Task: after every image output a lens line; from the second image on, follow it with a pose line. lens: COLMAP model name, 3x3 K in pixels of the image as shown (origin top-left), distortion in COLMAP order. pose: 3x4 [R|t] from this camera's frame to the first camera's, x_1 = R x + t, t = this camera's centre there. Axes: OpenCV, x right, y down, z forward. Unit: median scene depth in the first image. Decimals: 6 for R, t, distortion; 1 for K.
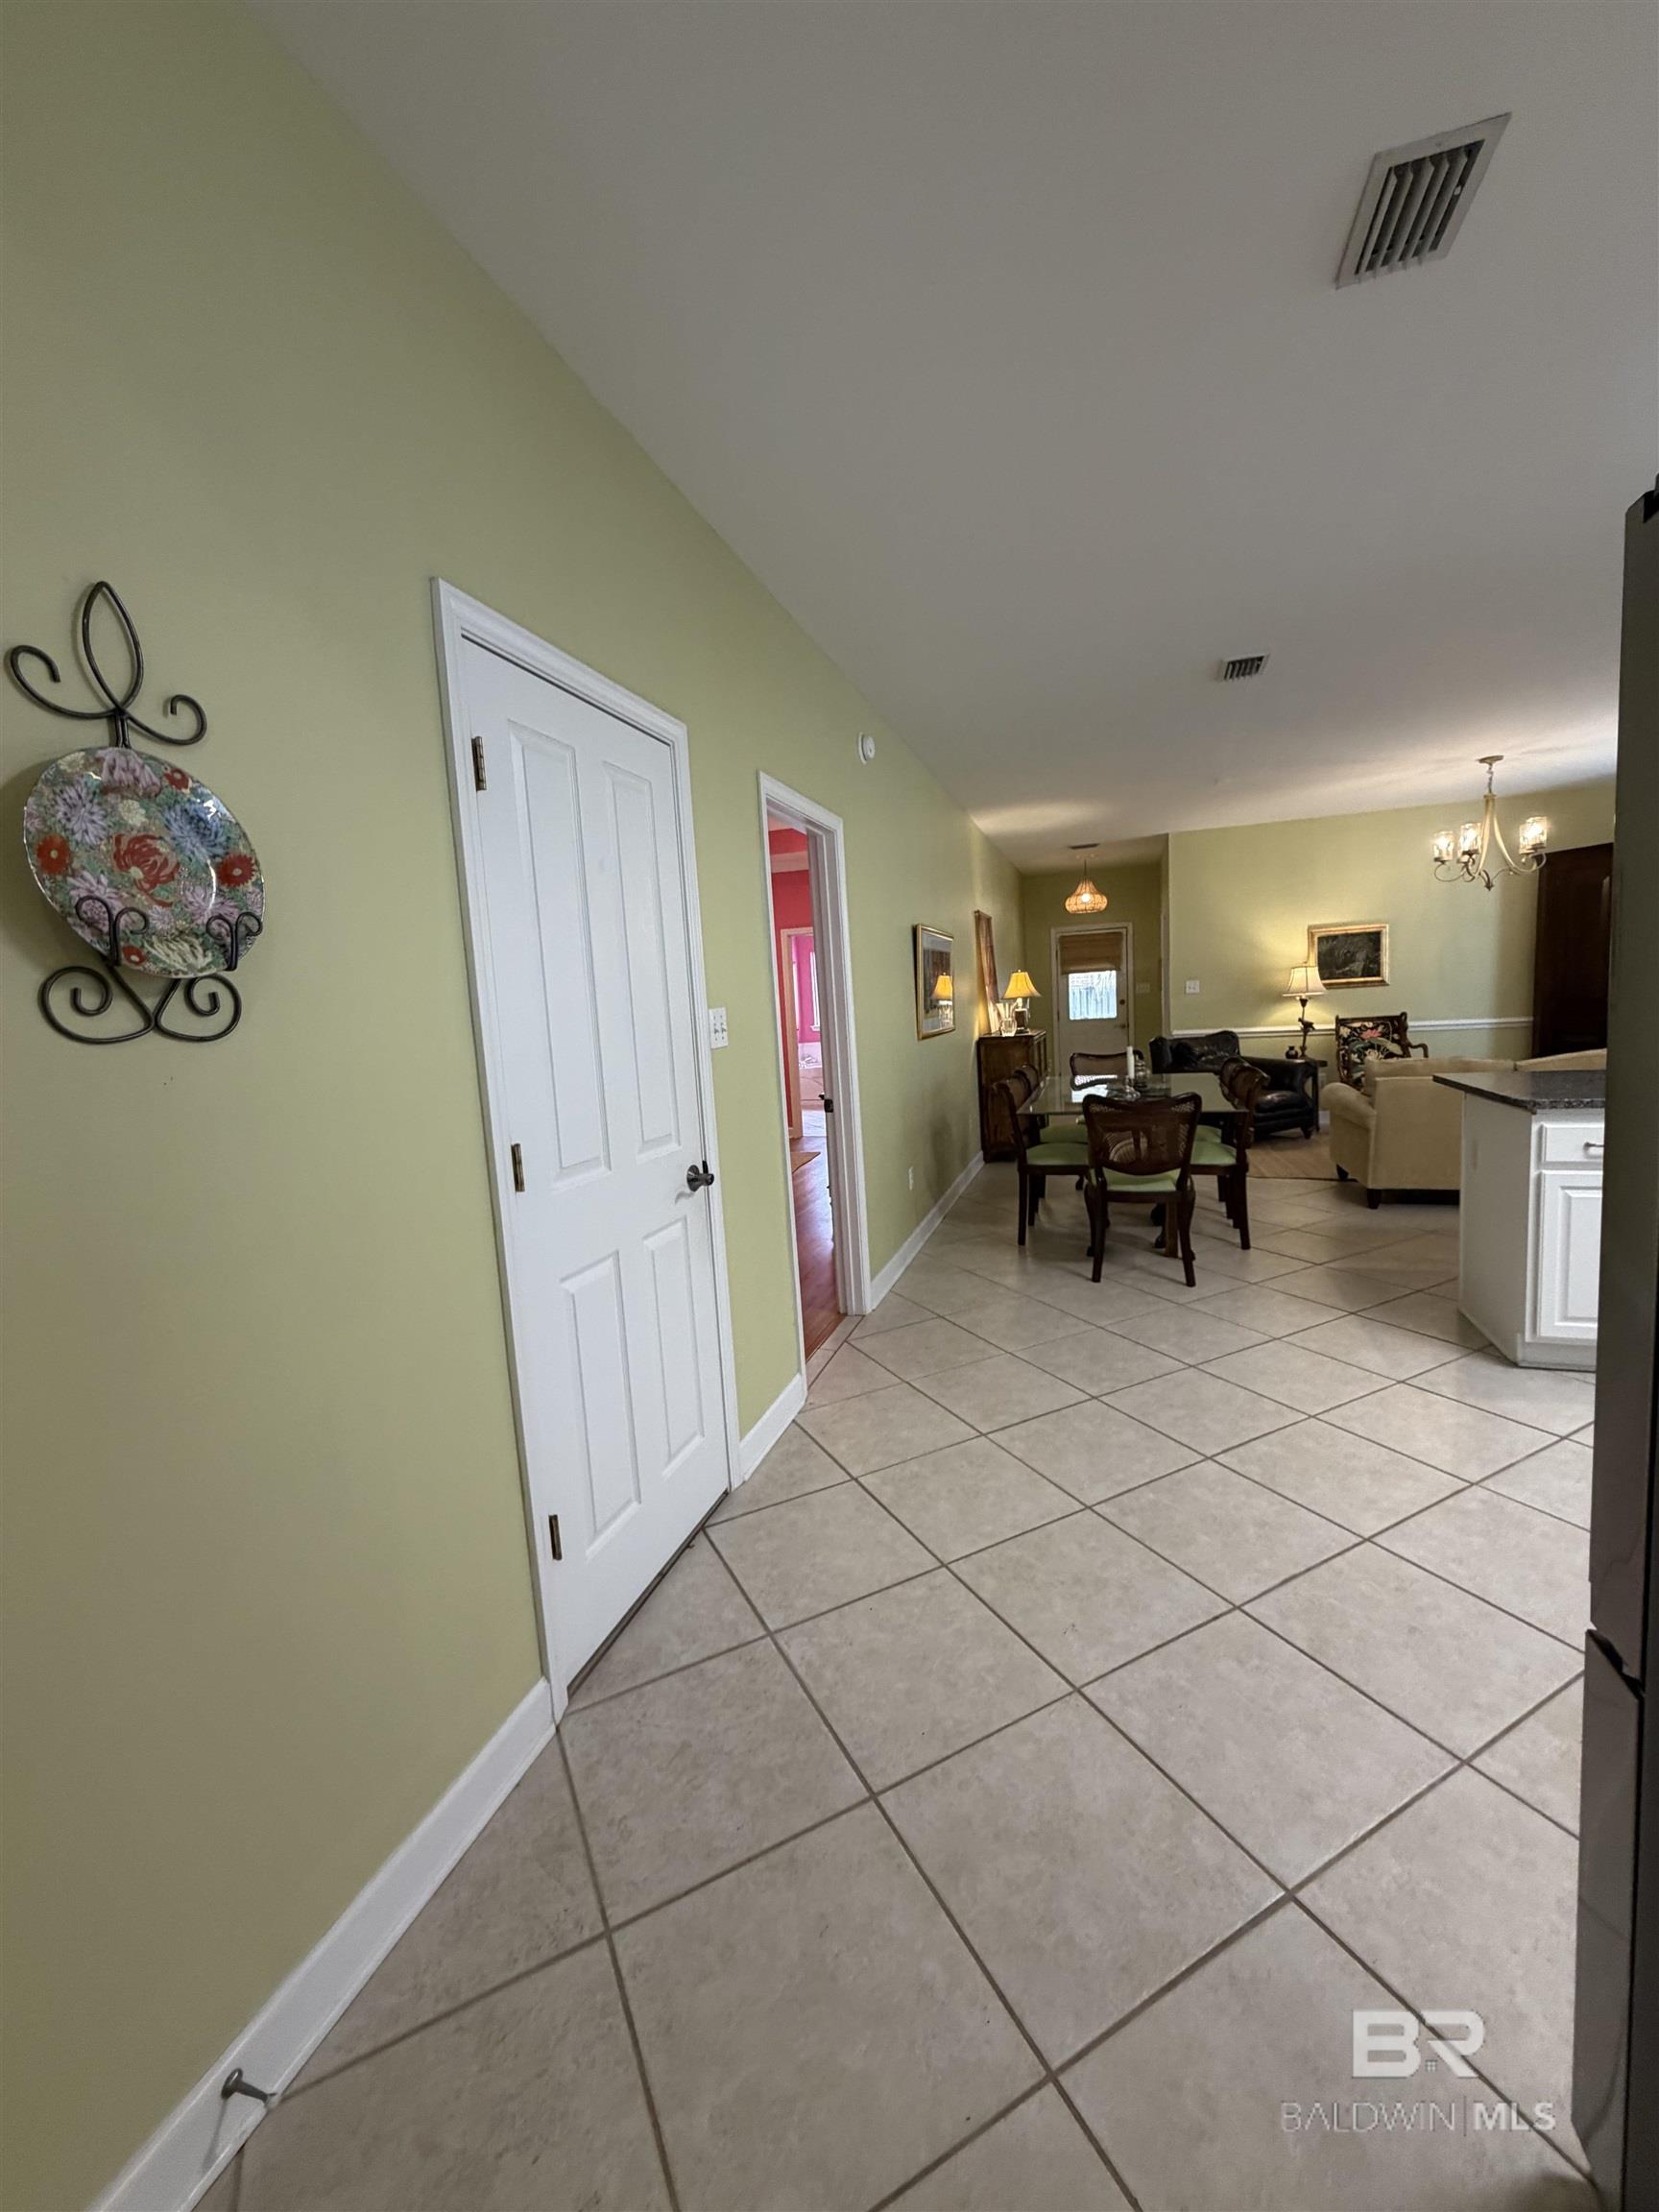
lens RADIAL K [[880.7, 0, 829.9], [0, 880.7, 1096.5], [0, 0, 1]] dist [-0.001373, 0.000158]
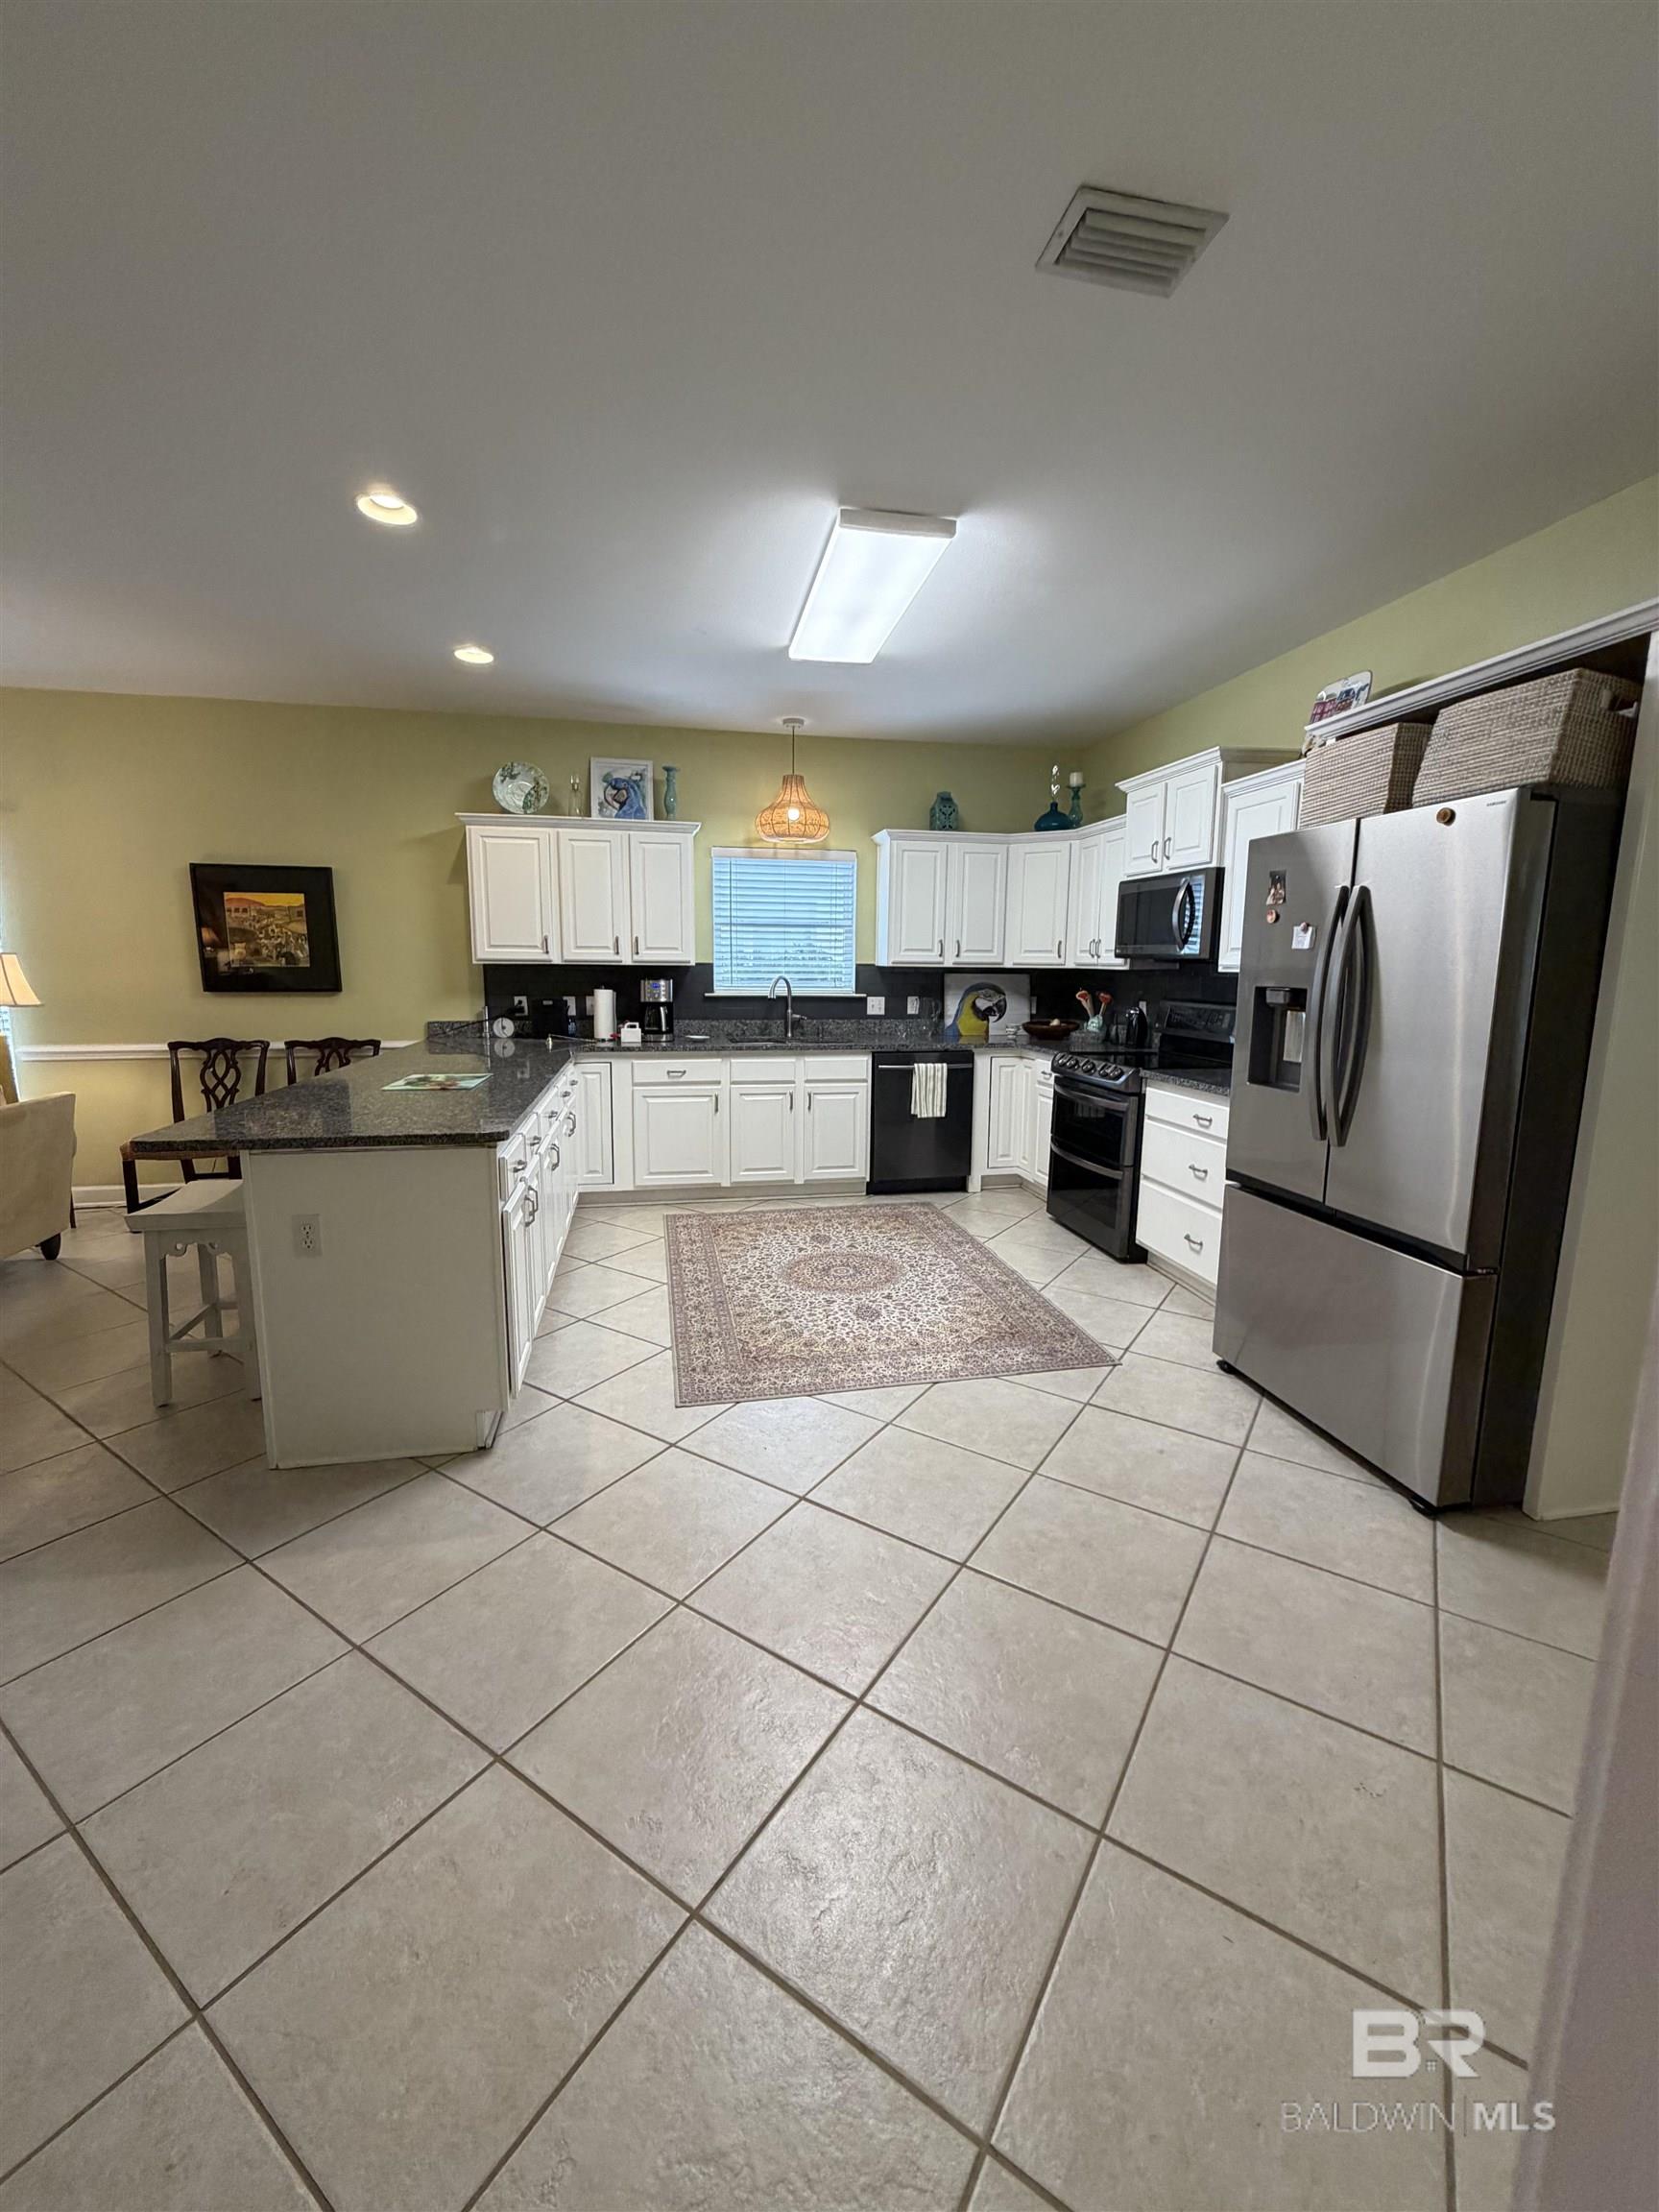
lens RADIAL K [[880.7, 0, 829.9], [0, 880.7, 1096.5], [0, 0, 1]] dist [-0.001373, 0.000158]
pose [[-0.495427, -0.077632, 0.865174, -0.030826], [0.110956, 0.982184, 0.151668, -0.045035], [-0.861534, 0.171137, -0.477987, 0.422309]]
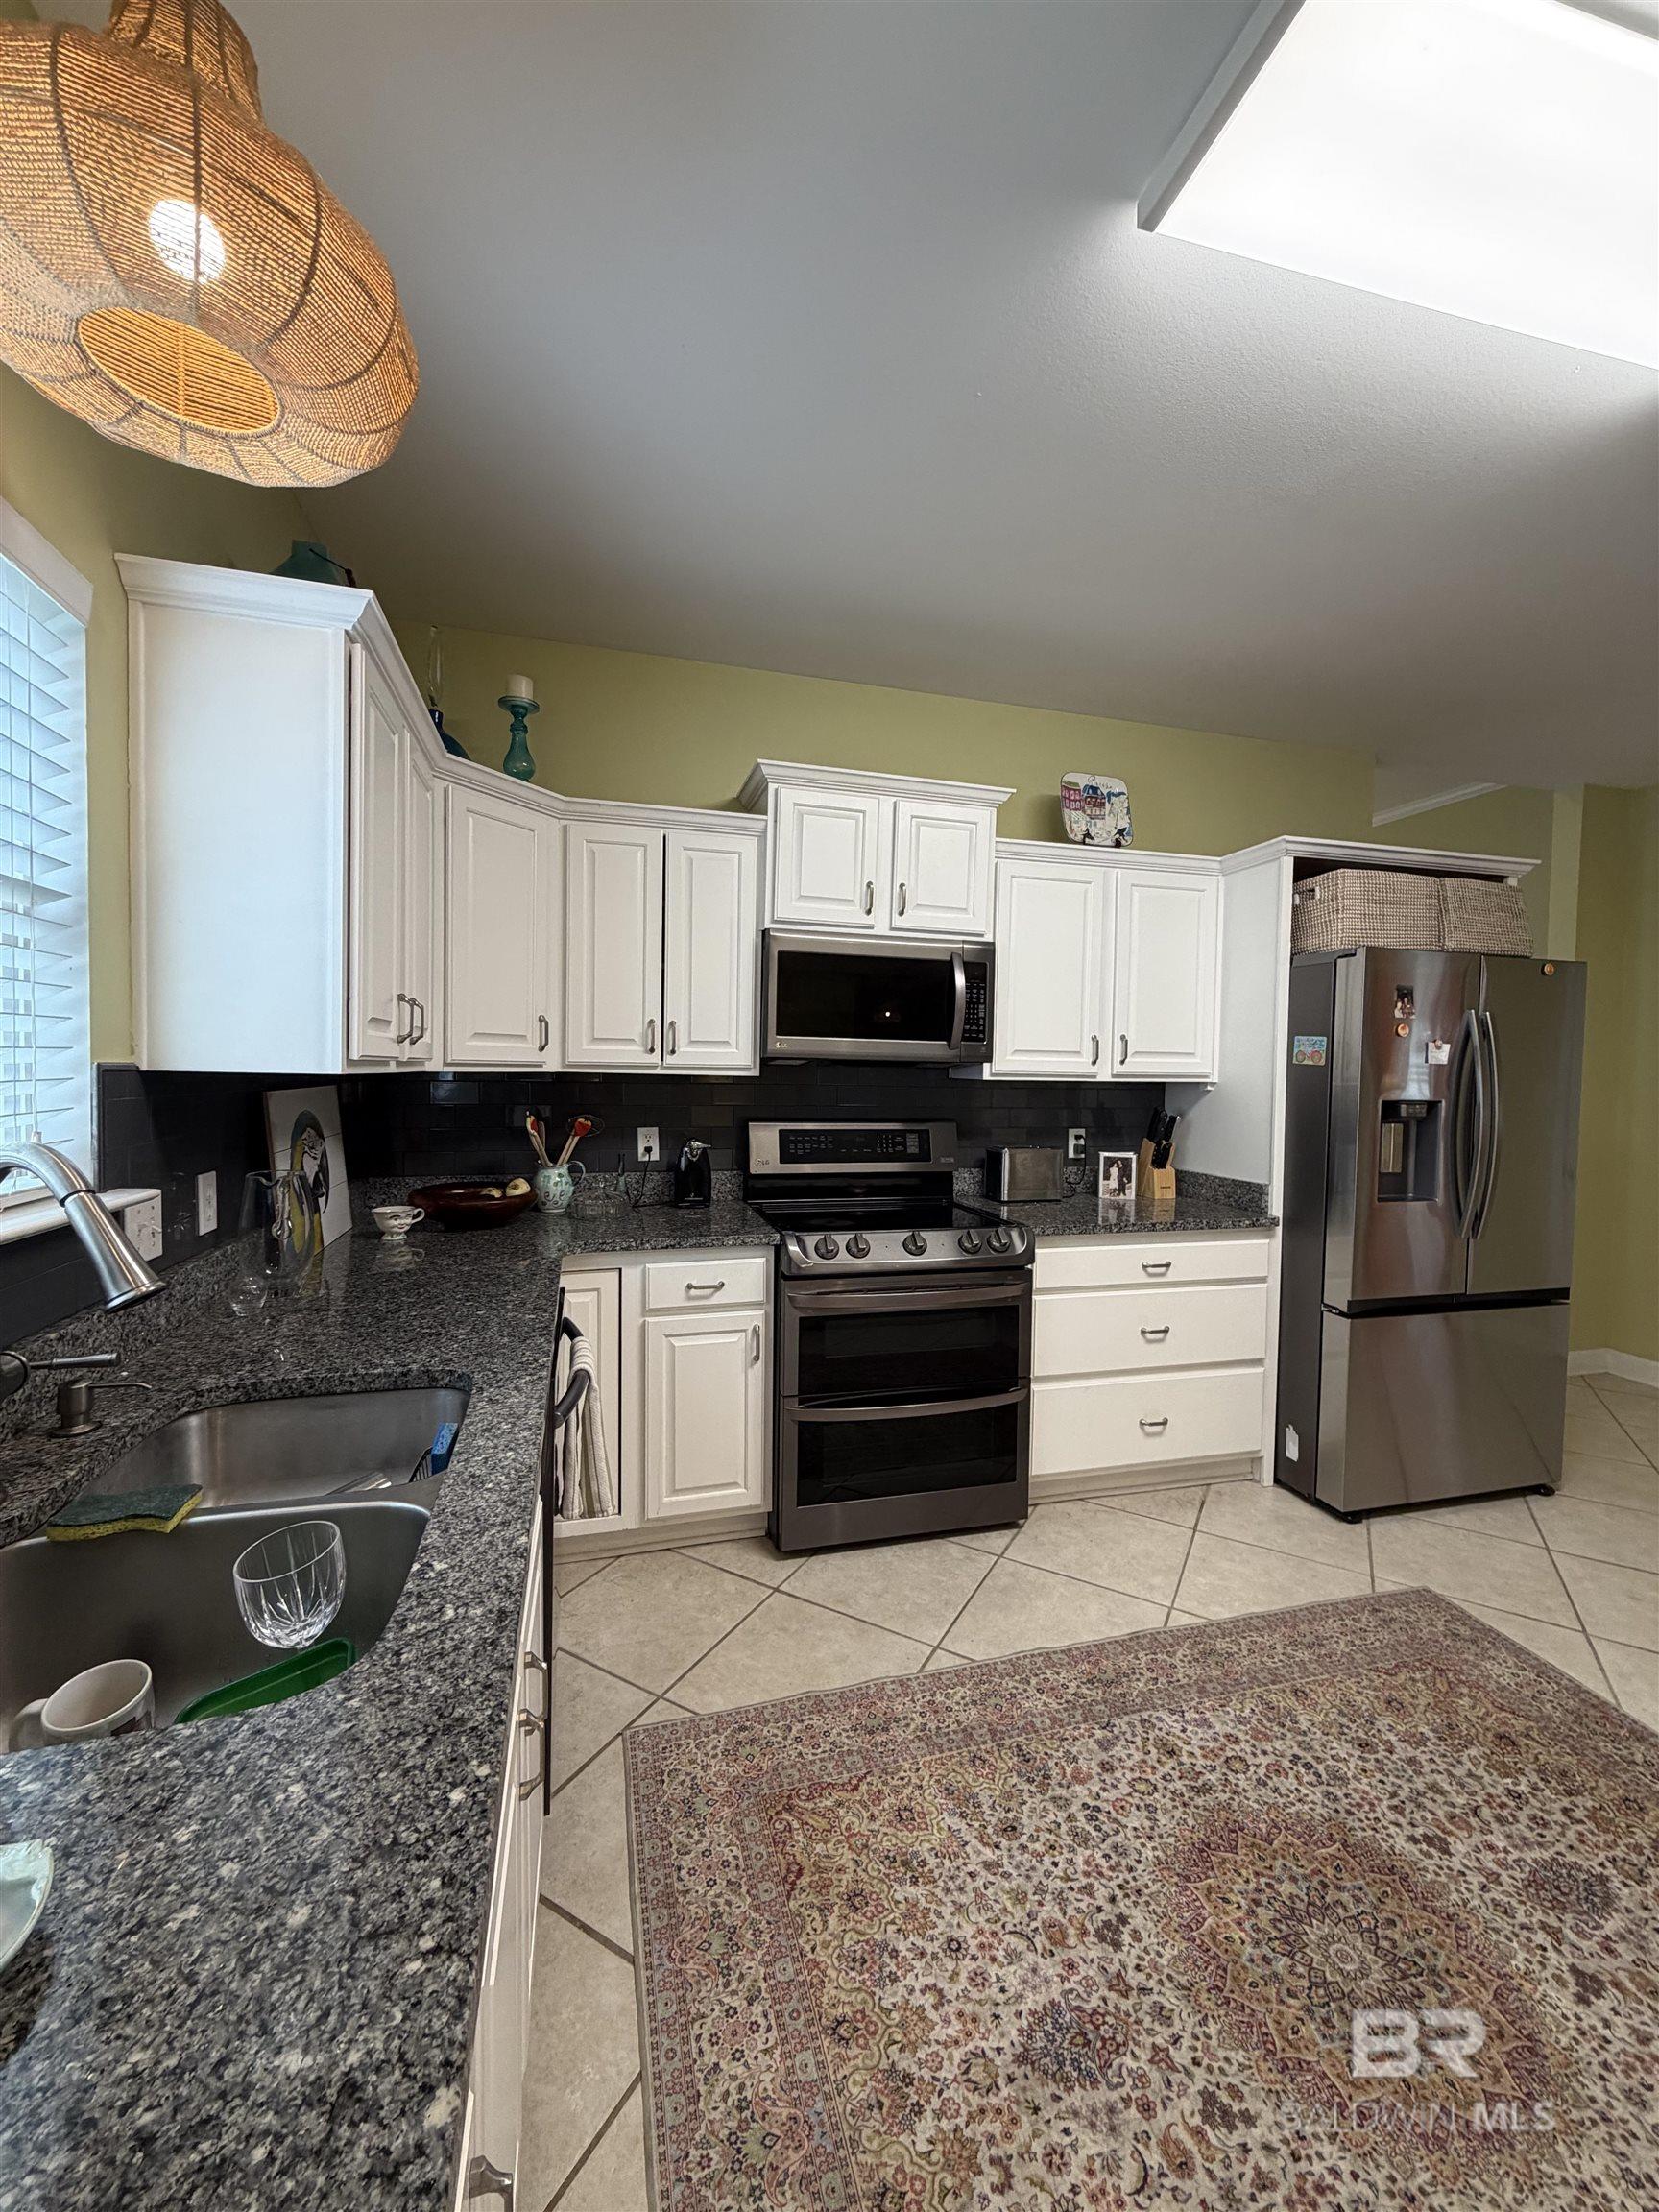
lens RADIAL K [[880.7, 0, 829.9], [0, 880.7, 1096.5], [0, 0, 1]] dist [-0.001373, 0.000158]
pose [[-0.832490, 0.060909, -0.550682, 0.586415], [-0.028485, 0.987919, 0.152333, -0.063786], [0.553308, 0.142501, -0.820697, 0.249695]]
